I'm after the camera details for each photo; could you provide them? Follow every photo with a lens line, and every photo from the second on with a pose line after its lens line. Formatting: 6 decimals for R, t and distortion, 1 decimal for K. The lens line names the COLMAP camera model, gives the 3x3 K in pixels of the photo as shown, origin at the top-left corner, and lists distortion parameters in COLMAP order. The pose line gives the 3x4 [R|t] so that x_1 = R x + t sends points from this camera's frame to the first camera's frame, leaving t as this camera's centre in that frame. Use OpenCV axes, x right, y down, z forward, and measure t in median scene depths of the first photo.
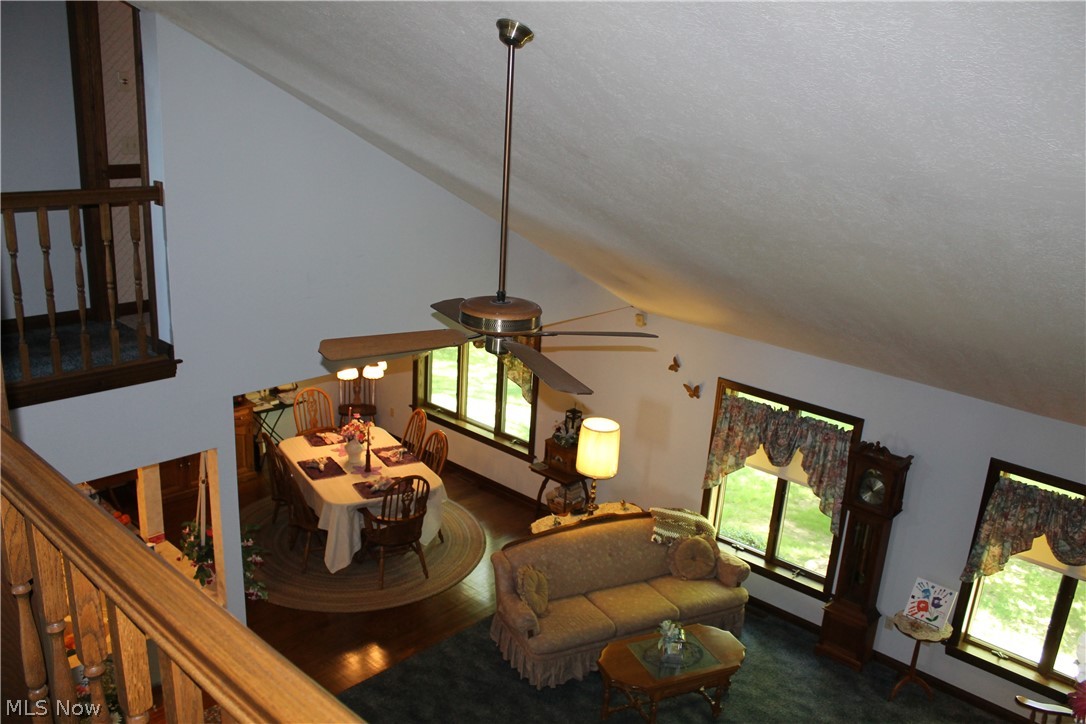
lens RADIAL K [[921.2, 0, 544.8], [0, 921.2, 369.6], [0, 0, 1]] dist [-0.165187, 0.150909]
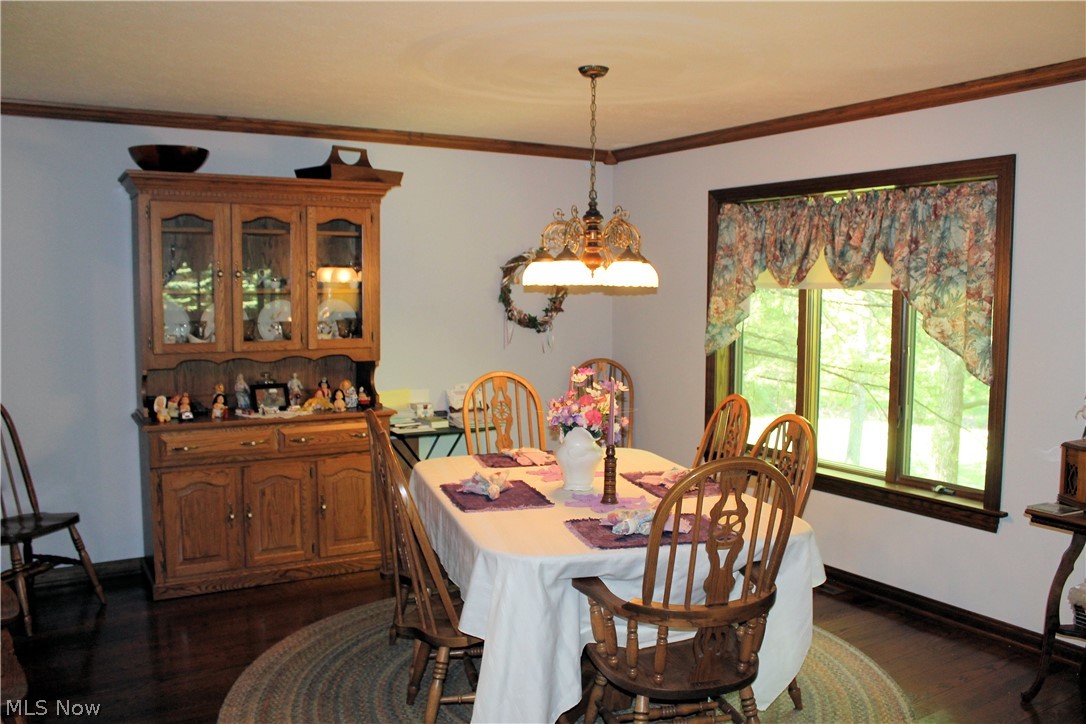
lens RADIAL K [[921.2, 0, 541.1], [0, 921.2, 363.4], [0, 0, 1]] dist [-0.165187, 0.150909]
pose [[0.959994, -0.030043, -0.278404, -0.112533], [-0.033332, 0.974899, -0.220140, 0.141157], [0.278029, 0.220613, 0.934896, 0.622507]]
